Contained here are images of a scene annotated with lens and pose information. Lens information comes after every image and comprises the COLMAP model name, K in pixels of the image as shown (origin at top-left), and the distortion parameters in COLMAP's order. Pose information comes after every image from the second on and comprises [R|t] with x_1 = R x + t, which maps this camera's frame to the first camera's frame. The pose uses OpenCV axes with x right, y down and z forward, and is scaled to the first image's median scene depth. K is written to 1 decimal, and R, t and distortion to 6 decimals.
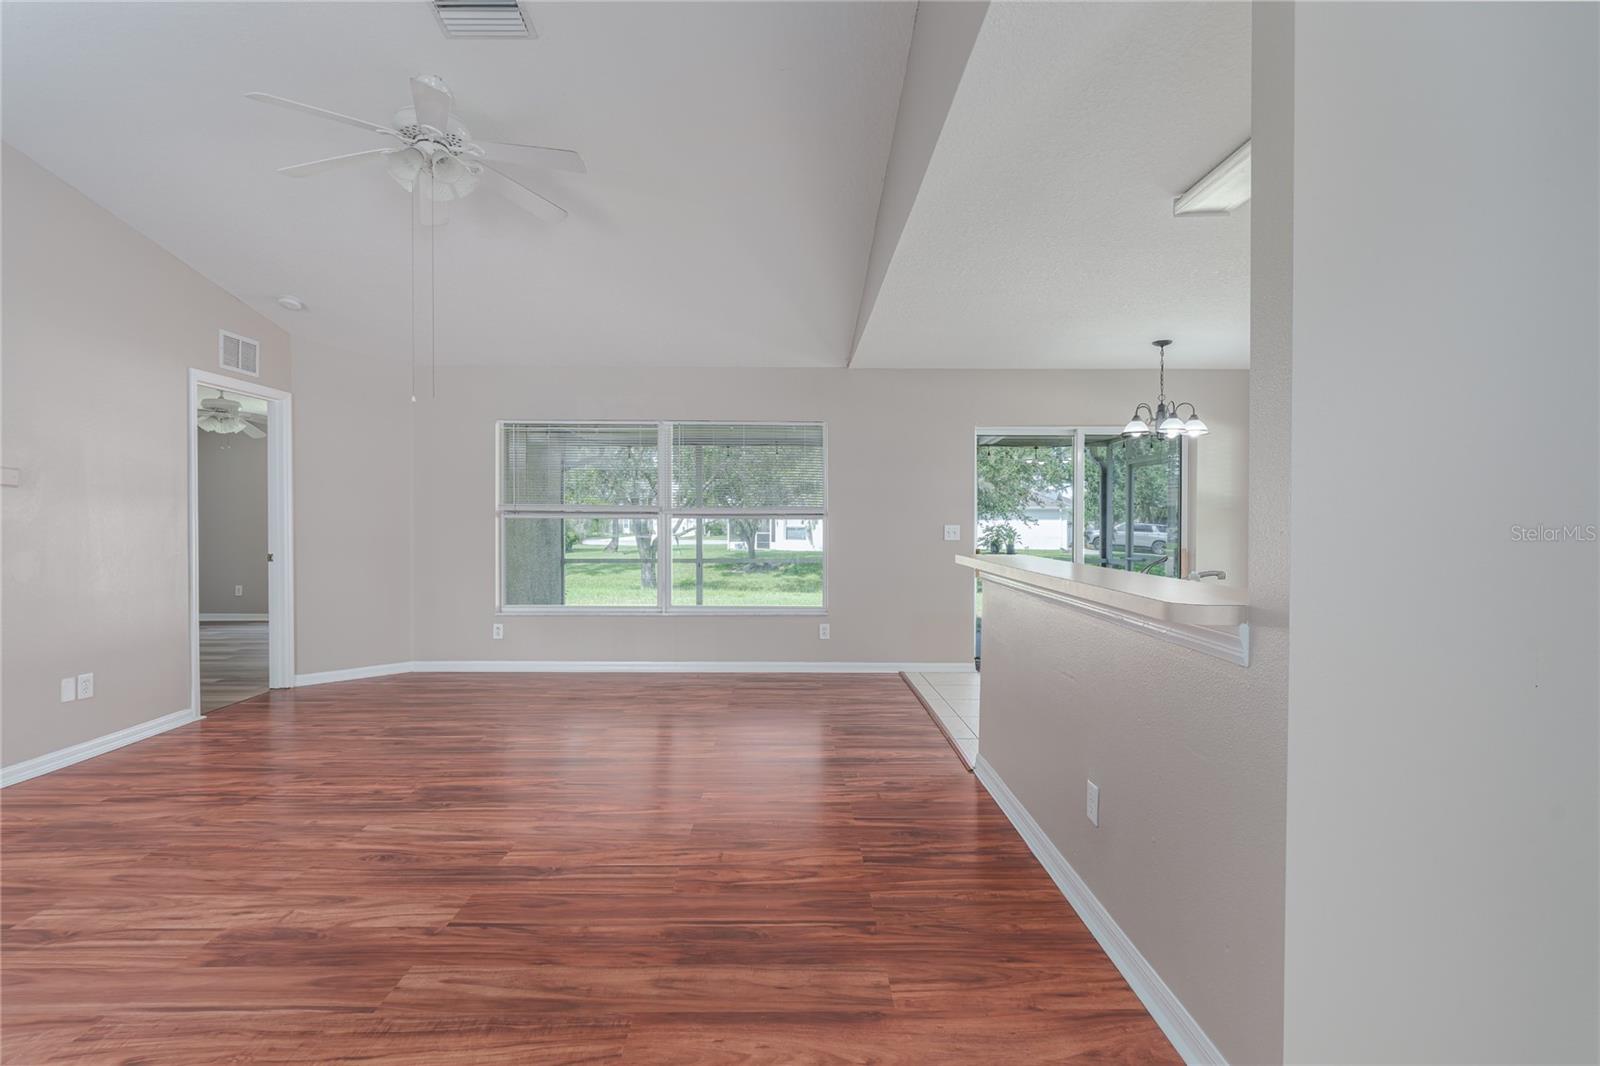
lens RADIAL K [[734.9, 0, 800.1], [0, 734.9, 524.5], [0, 0, 1]] dist [-0.004891, 0.000425]
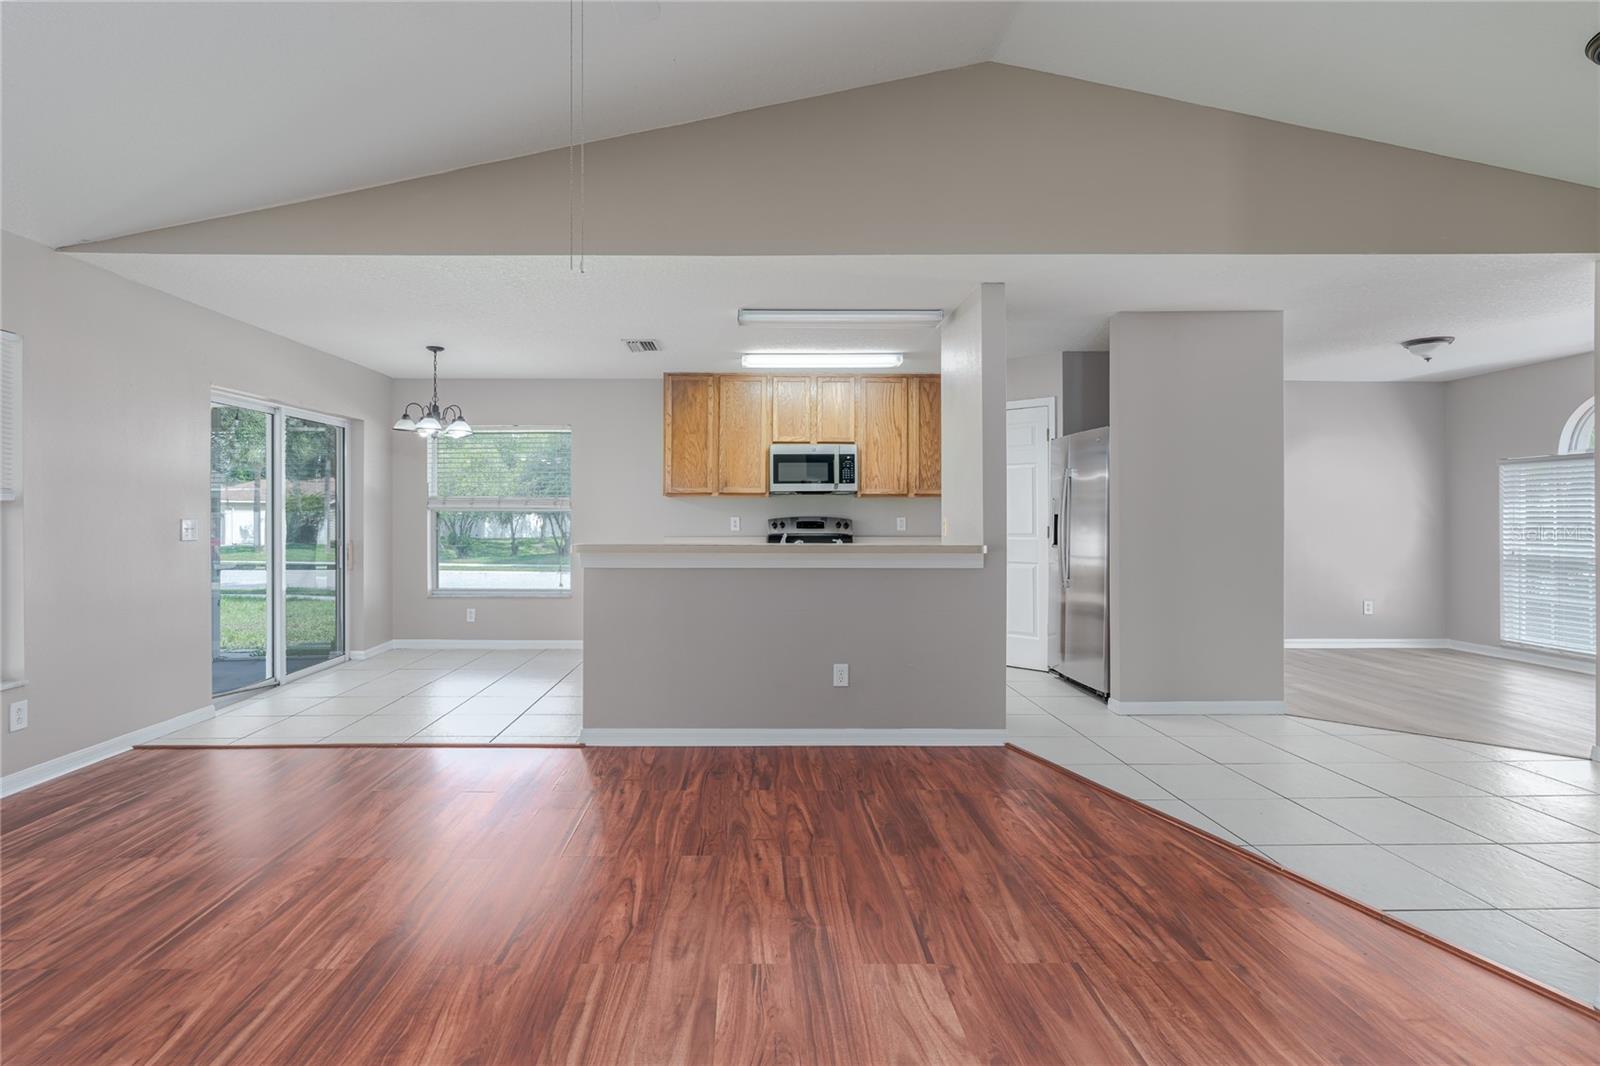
lens RADIAL K [[734.9, 0, 762.9], [0, 734.9, 522.5], [0, 0, 1]] dist [-0.004891, 0.000425]
pose [[0.015855, -0.015376, 0.999756, -1.385997], [0.003602, 0.999876, 0.015321, -0.013356], [-0.999868, 0.003358, 0.015909, 1.196020]]
